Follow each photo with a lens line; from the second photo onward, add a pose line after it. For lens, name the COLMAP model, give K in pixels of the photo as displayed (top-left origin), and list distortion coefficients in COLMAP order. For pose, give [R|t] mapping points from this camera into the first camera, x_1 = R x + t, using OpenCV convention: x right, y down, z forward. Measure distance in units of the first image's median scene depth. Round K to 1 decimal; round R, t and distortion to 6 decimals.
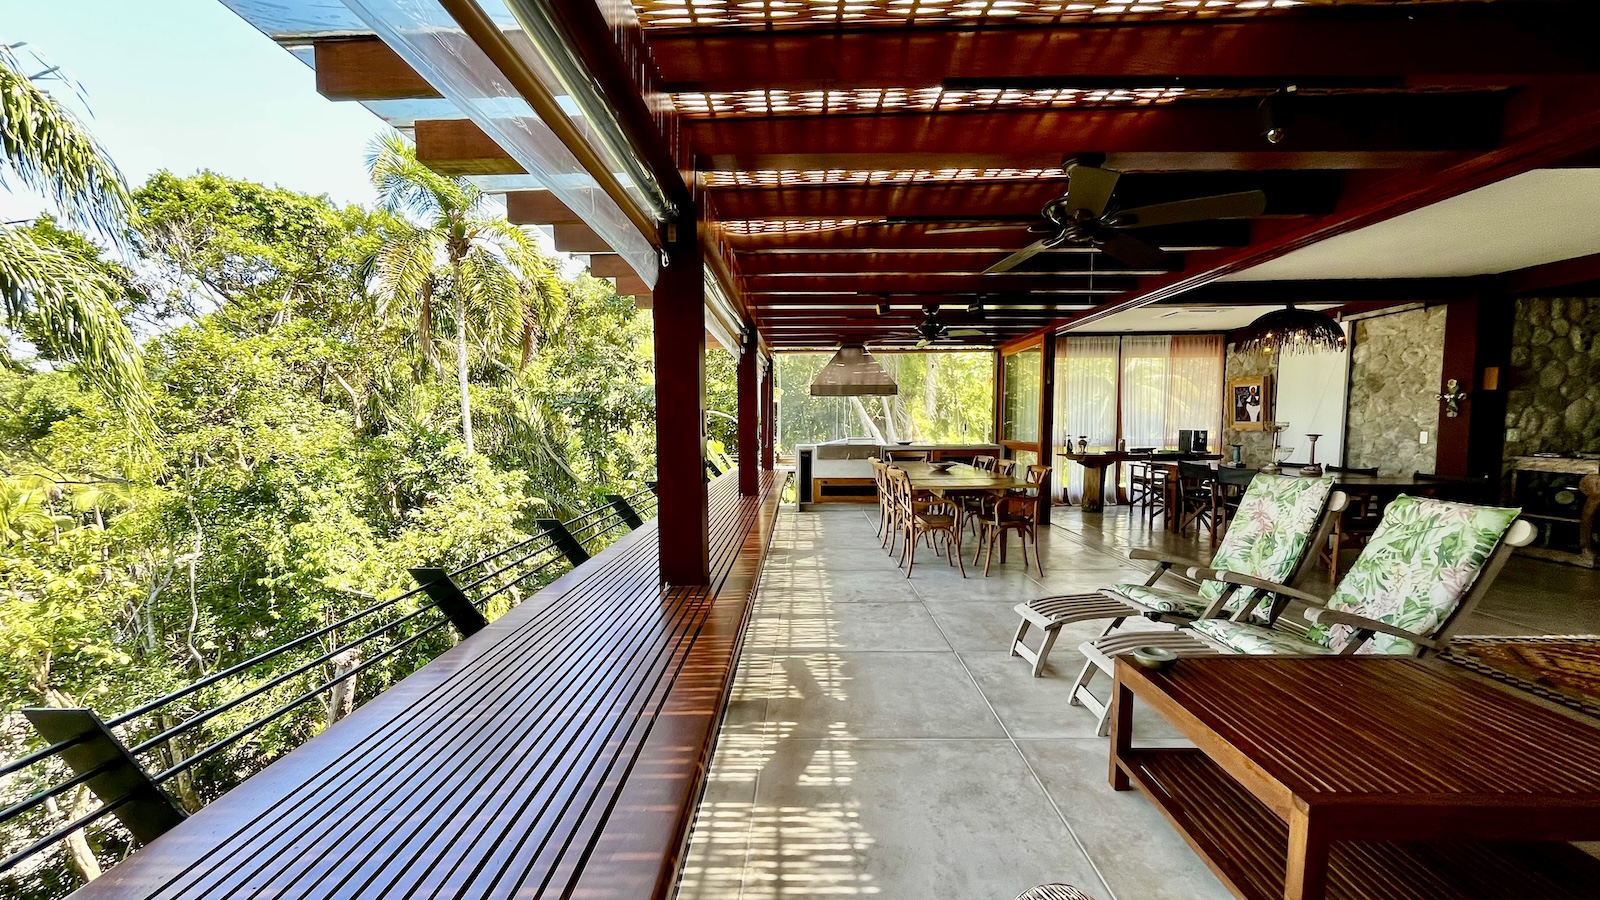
lens RADIAL K [[654.4, 0, 799.6], [0, 654.4, 475.2], [0, 0, 1]] dist [0.000732, 0.000016]
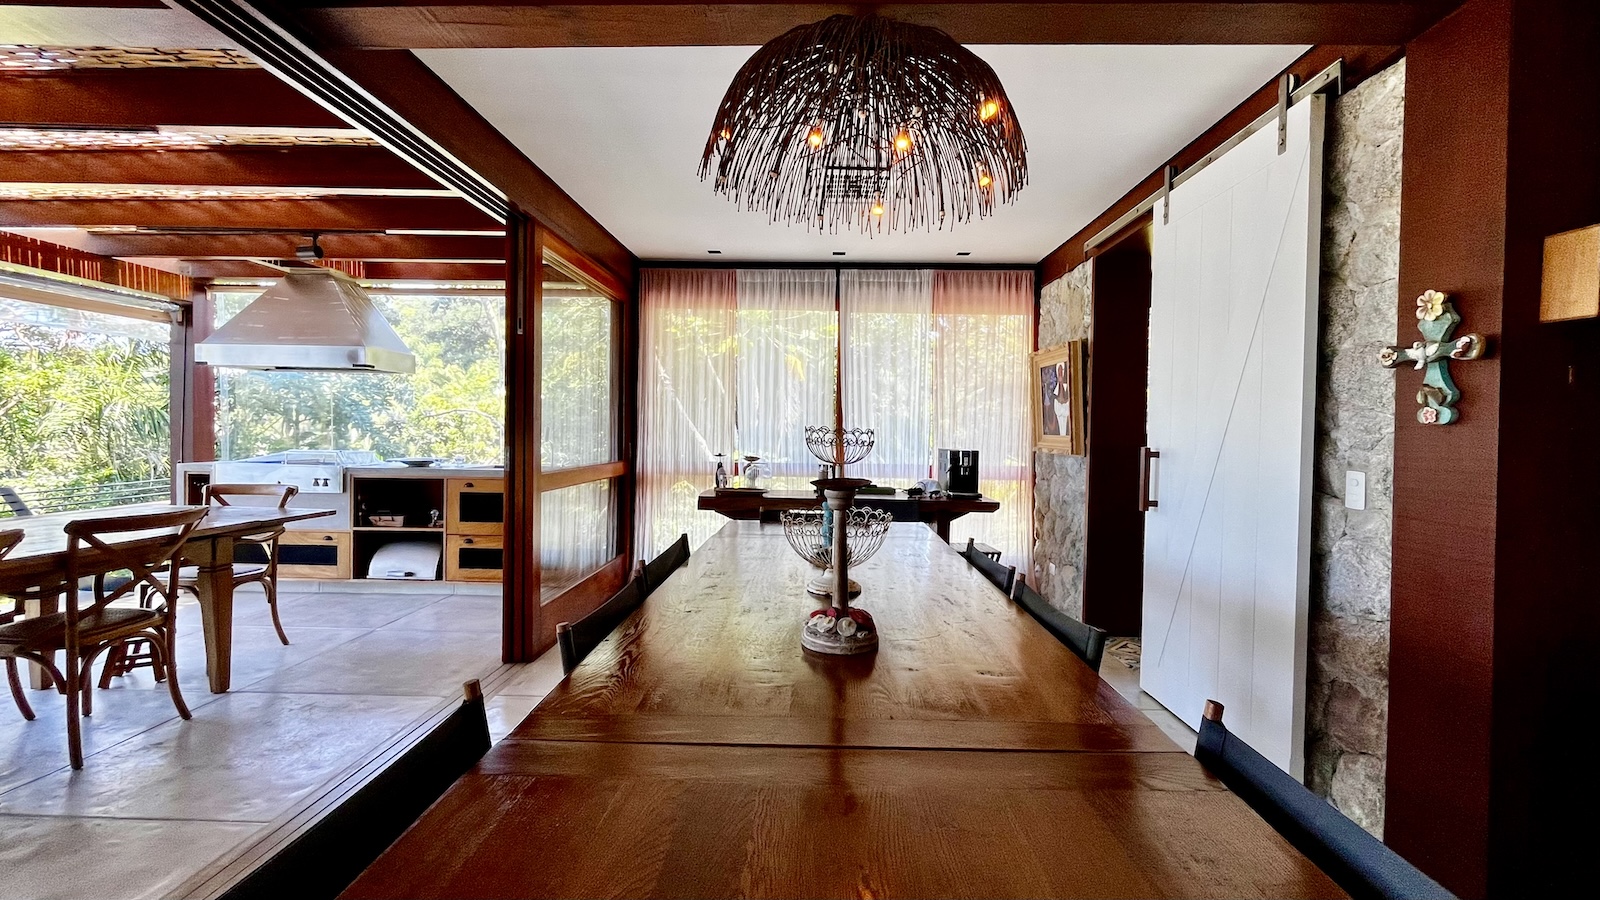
lens RADIAL K [[686.6, 0, 801.3], [0, 686.6, 444.3], [0, 0, 1]] dist [-0.001501, -0.000268]
pose [[0.999674, 0.025427, -0.002479, 0.105292], [-0.025533, 0.997599, -0.064377, -0.007880], [0.000836, 0.064419, 0.997923, 0.102591]]
